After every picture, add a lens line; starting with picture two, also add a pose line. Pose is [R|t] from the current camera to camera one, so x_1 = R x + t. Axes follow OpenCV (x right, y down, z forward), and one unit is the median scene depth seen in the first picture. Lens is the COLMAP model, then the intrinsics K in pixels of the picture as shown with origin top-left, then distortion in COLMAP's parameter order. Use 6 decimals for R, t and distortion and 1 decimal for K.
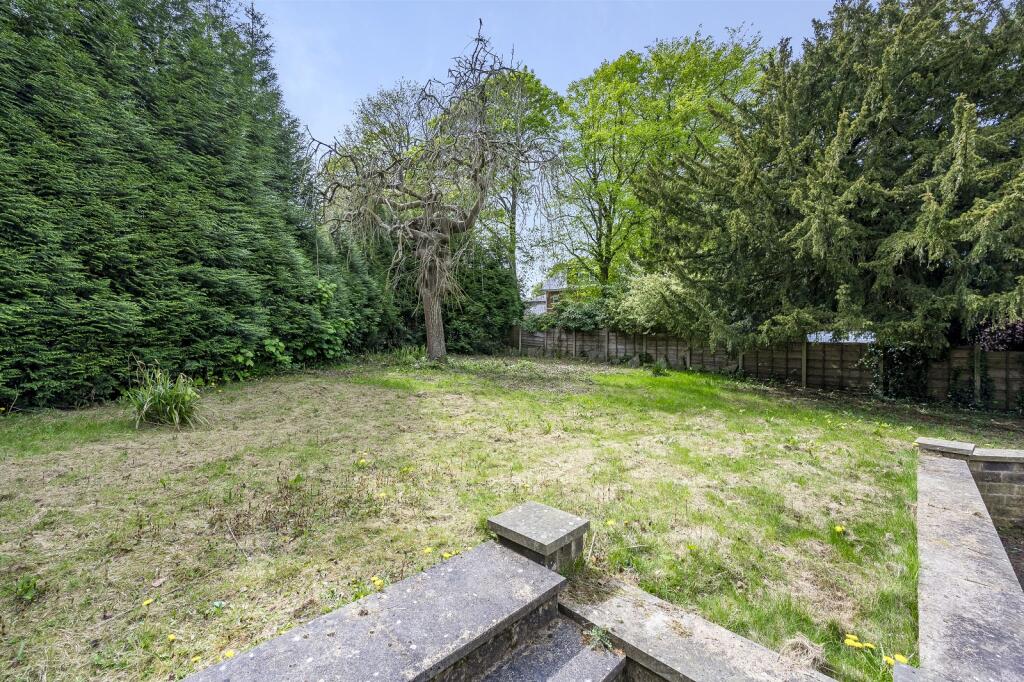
lens RADIAL K [[417.7, 0, 513.6], [0, 417.7, 337.7], [0, 0, 1]] dist [-0.002836, 0.000712]
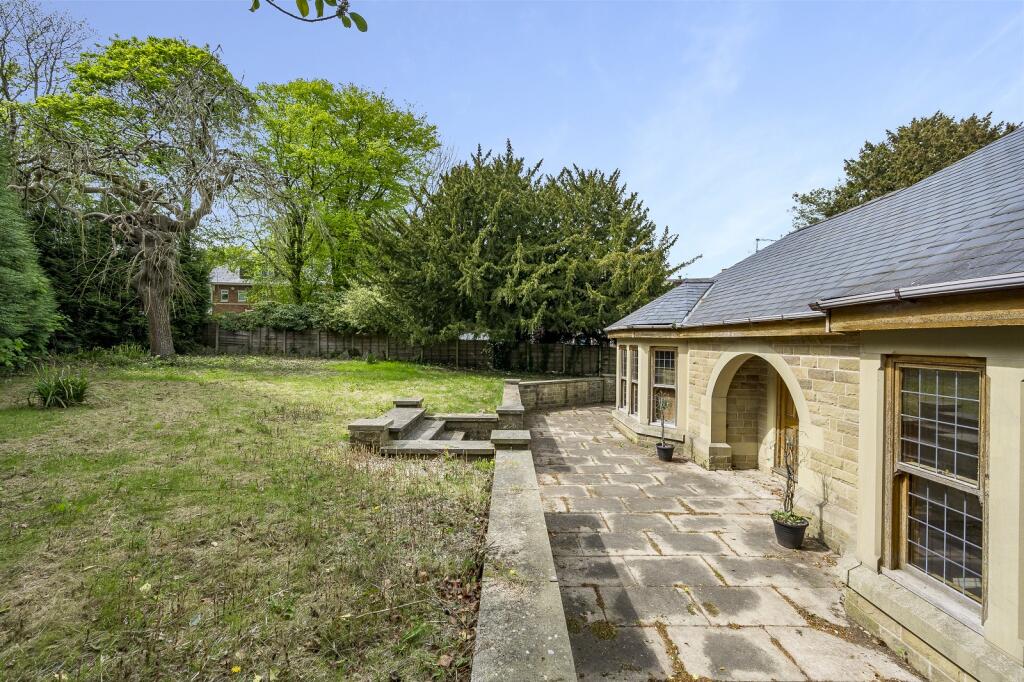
lens RADIAL K [[417.7, 0, 513.6], [0, 417.7, 337.7], [0, 0, 1]] dist [-0.002836, 0.000712]
pose [[0.714038, -0.000662, 0.700107, -0.341269], [-0.003523, 0.999983, 0.004538, -0.005599], [-0.700098, -0.005706, 0.714023, -0.378962]]
